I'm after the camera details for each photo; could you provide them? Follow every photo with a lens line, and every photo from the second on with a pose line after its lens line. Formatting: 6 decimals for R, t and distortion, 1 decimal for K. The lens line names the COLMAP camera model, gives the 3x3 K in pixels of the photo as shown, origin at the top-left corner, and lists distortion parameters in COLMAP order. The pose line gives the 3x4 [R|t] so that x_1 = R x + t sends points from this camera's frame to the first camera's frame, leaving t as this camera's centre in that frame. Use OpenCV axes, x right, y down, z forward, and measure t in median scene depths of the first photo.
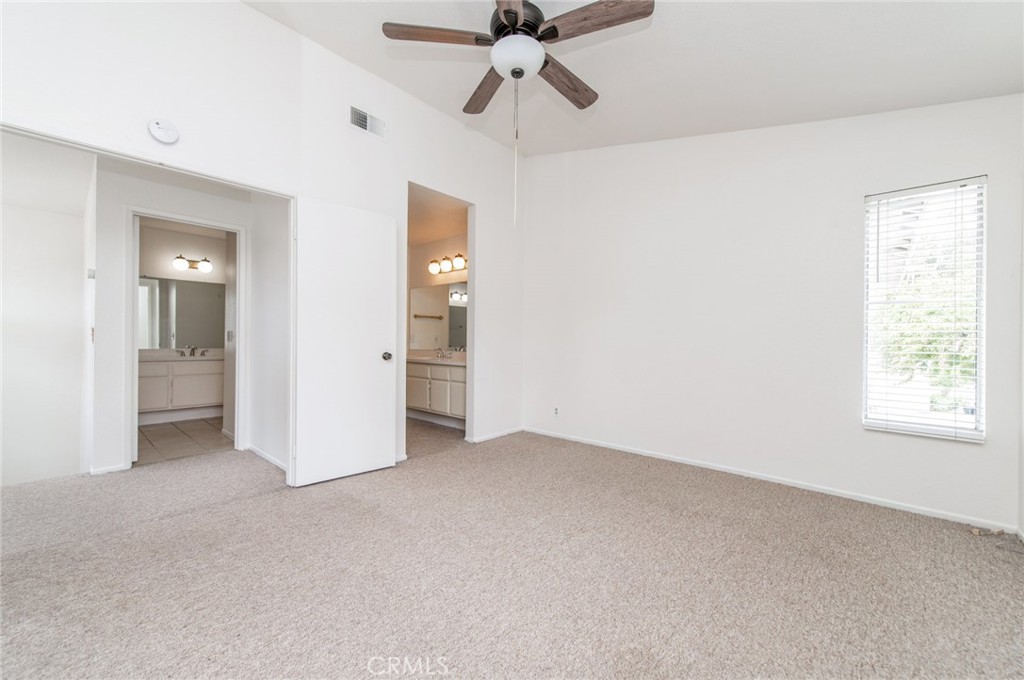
lens RADIAL K [[401.1, 0, 513.3], [0, 401.1, 337.3], [0, 0, 1]] dist [0.008914, -0.001223]
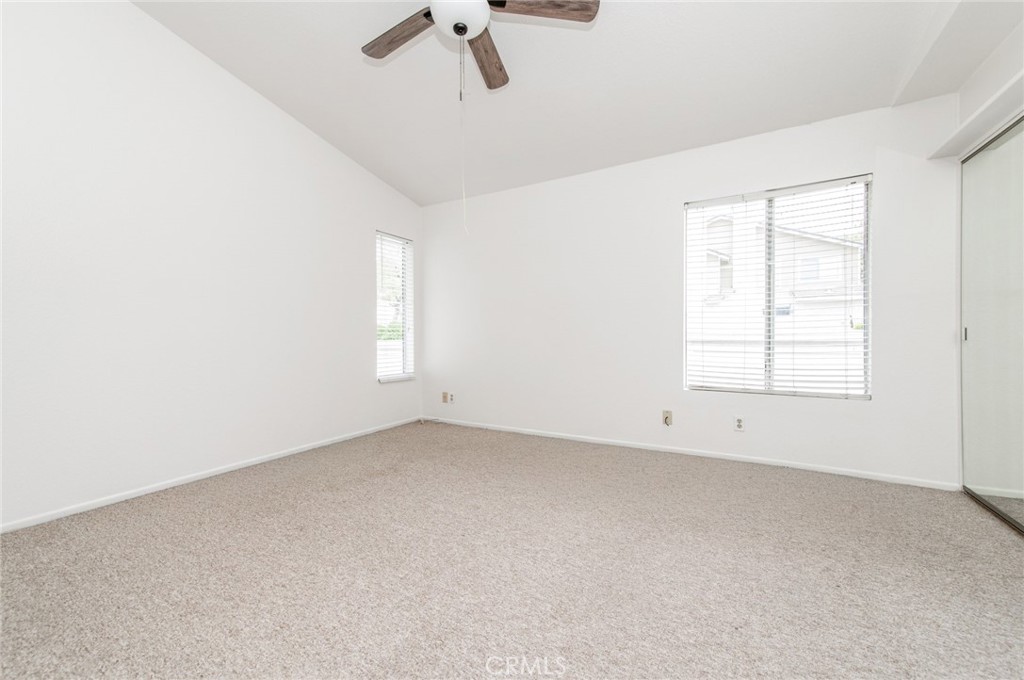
lens RADIAL K [[401.1, 0, 512.7], [0, 401.1, 336.5], [0, 0, 1]] dist [0.008914, -0.001223]
pose [[-0.226020, -0.010159, 0.974070, -0.799109], [-0.005106, 0.999944, 0.009244, 0.035775], [-0.974109, -0.002884, -0.226059, 0.940496]]
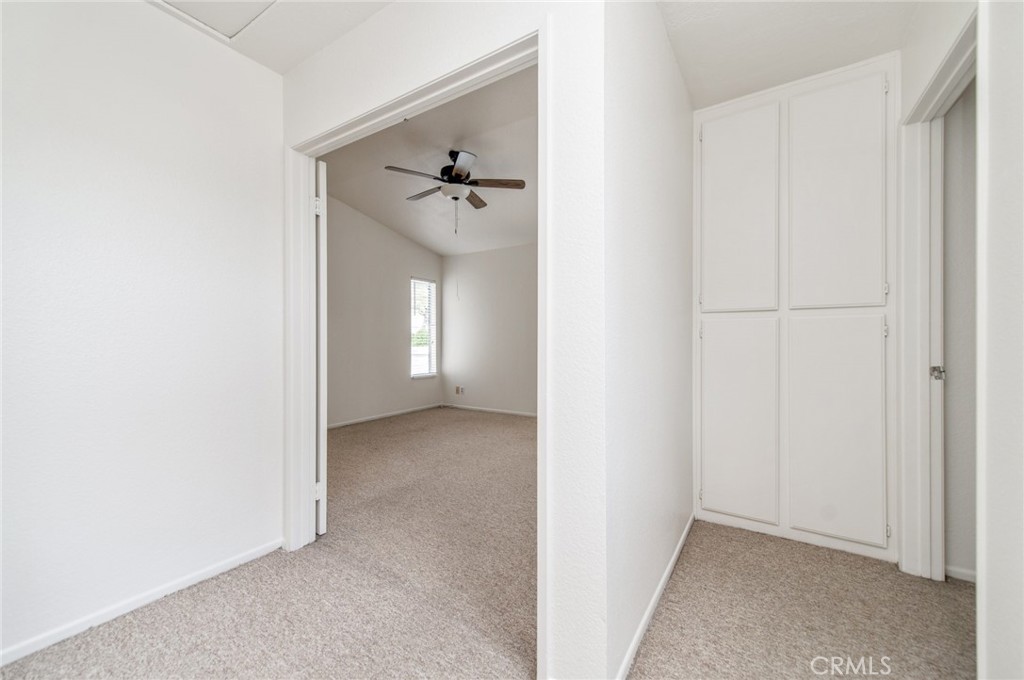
lens RADIAL K [[401.1, 0, 509.9], [0, 401.1, 339.7], [0, 0, 1]] dist [0.008914, -0.001223]
pose [[-0.155296, -0.008506, 0.987831, -1.603243], [-0.007084, 0.999947, 0.007497, -0.018107], [-0.987843, -0.005834, -0.155348, 0.895313]]
